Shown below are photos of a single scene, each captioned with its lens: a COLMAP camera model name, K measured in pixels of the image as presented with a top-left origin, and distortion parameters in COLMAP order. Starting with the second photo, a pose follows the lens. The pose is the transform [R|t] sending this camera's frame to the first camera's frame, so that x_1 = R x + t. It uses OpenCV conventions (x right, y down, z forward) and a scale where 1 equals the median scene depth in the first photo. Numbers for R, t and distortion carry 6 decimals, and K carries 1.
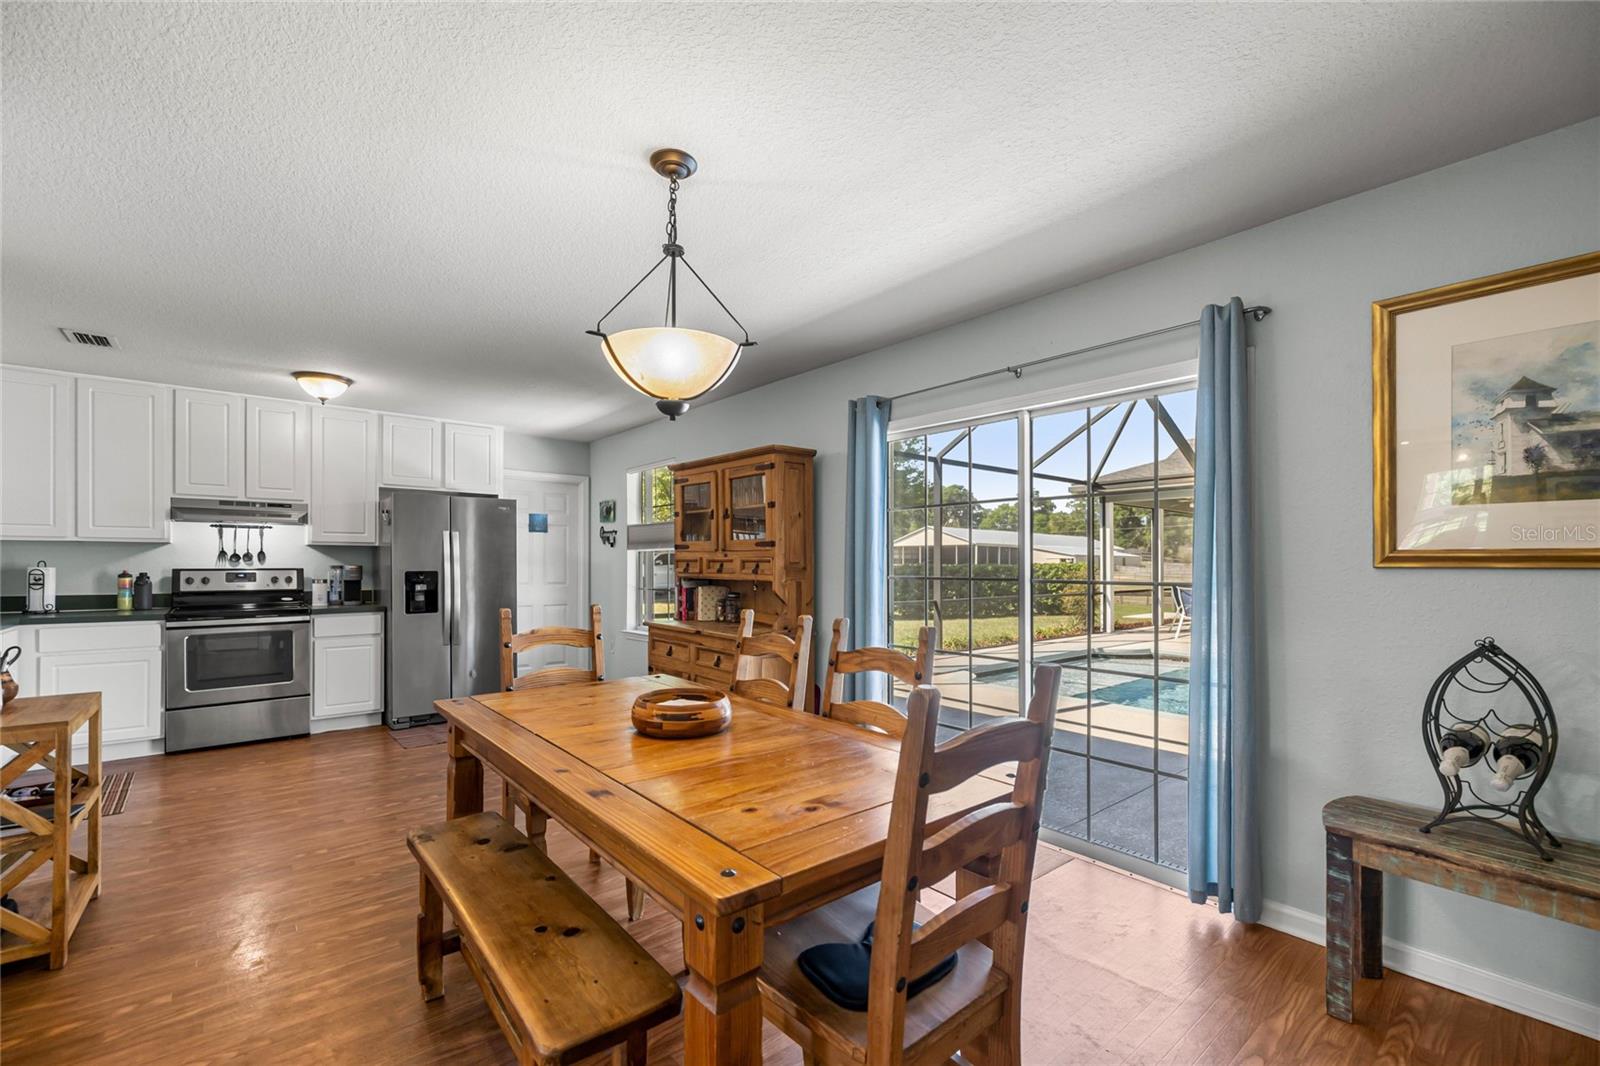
lens RADIAL K [[677.2, 0, 793.6], [0, 677.2, 562.4], [0, 0, 1]] dist [0.001070, -0.000194]
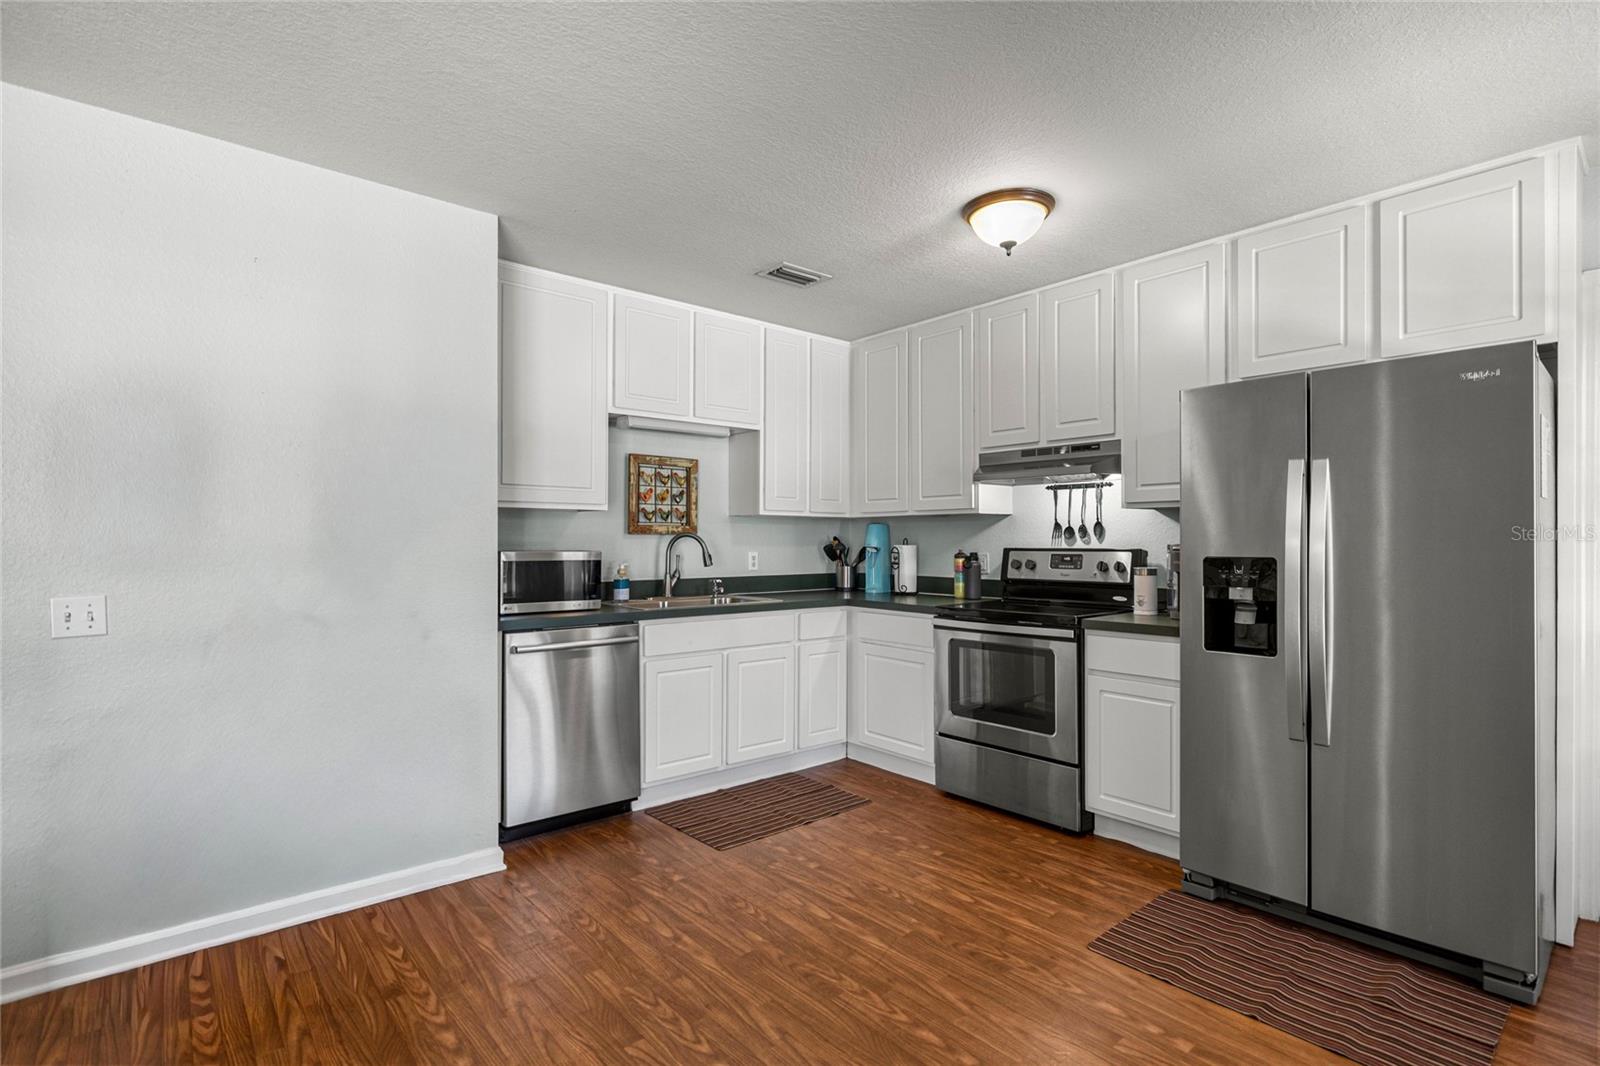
lens RADIAL K [[776.9, 0, 800.5], [0, 776.9, 545.2], [0, 0, 1]] dist [-0.002769, -0.000213]
pose [[0.009074, 0.000409, -0.999959, -0.049961], [-0.000291, 1.000000, 0.000406, 0.005502], [0.999959, 0.000287, 0.009074, 0.730919]]
